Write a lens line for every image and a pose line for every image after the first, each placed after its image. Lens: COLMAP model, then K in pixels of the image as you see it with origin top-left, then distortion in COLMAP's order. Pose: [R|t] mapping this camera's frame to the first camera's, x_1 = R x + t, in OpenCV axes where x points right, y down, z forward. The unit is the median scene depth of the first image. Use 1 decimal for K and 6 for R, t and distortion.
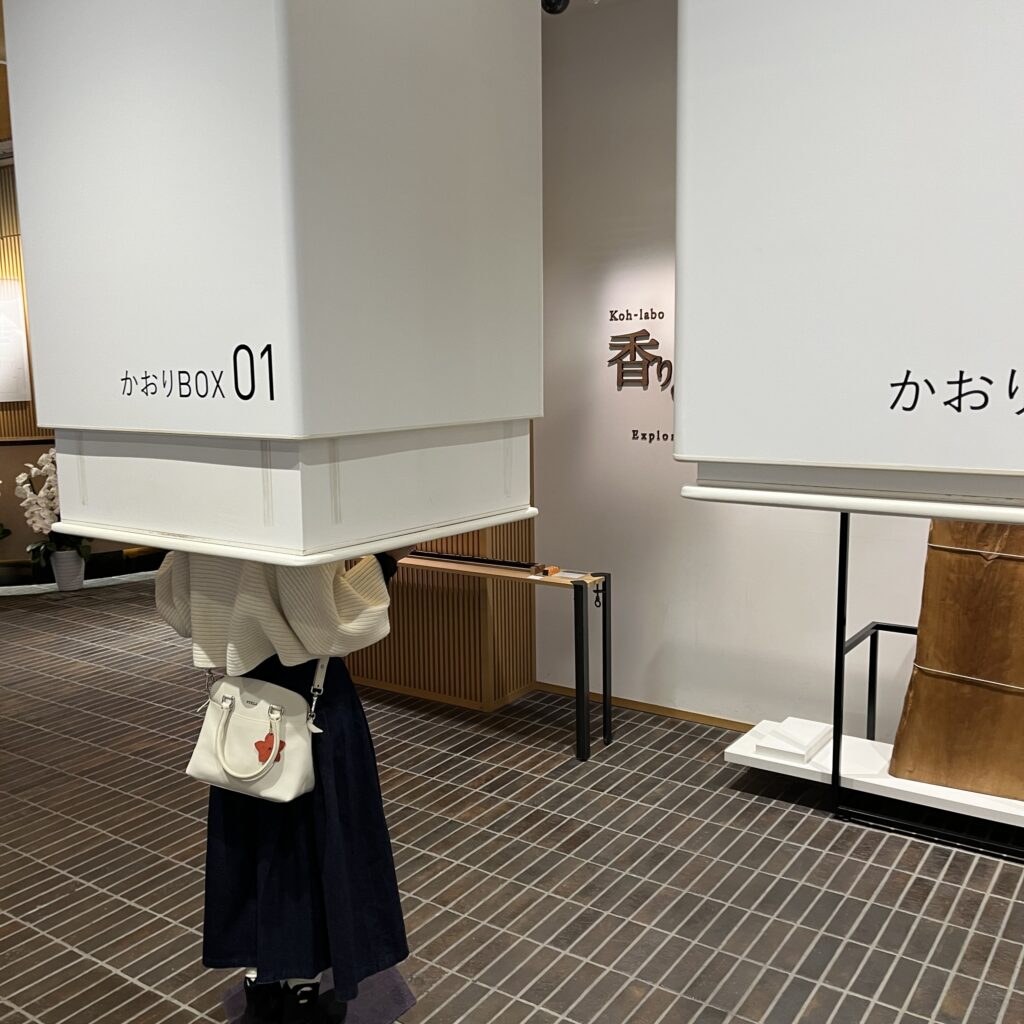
lens RADIAL K [[1053.2, 0, 510.3], [0, 1053.2, 515.1], [0, 0, 1]] dist [0.060243, 0.000000]
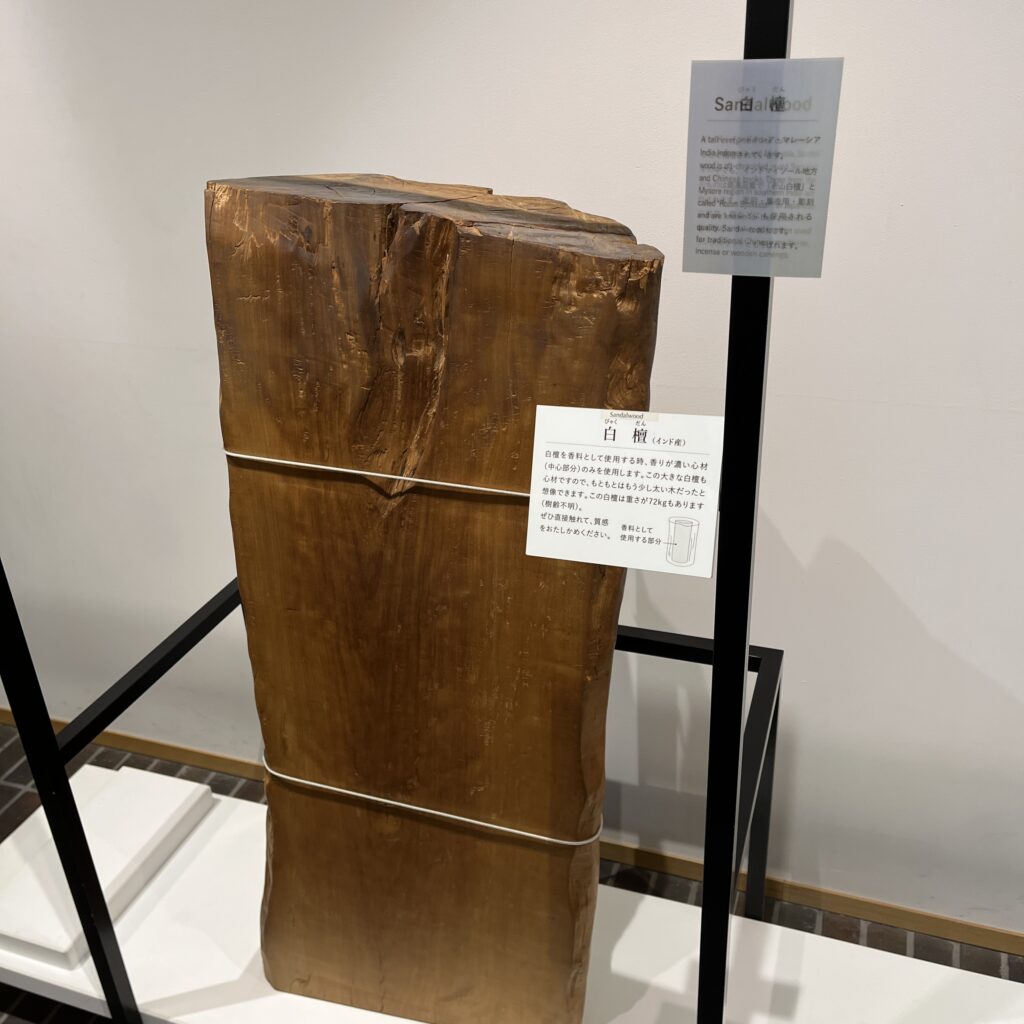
lens RADIAL K [[1053.2, 0, 515.1], [0, 1053.2, 511.7], [0, 0, 1]] dist [0.060243, 0.000000]
pose [[0.968640, -0.139340, 0.205720, 0.416273], [0.068859, 0.946067, 0.316570, -0.047804], [-0.238735, -0.292477, 0.925993, 0.699816]]
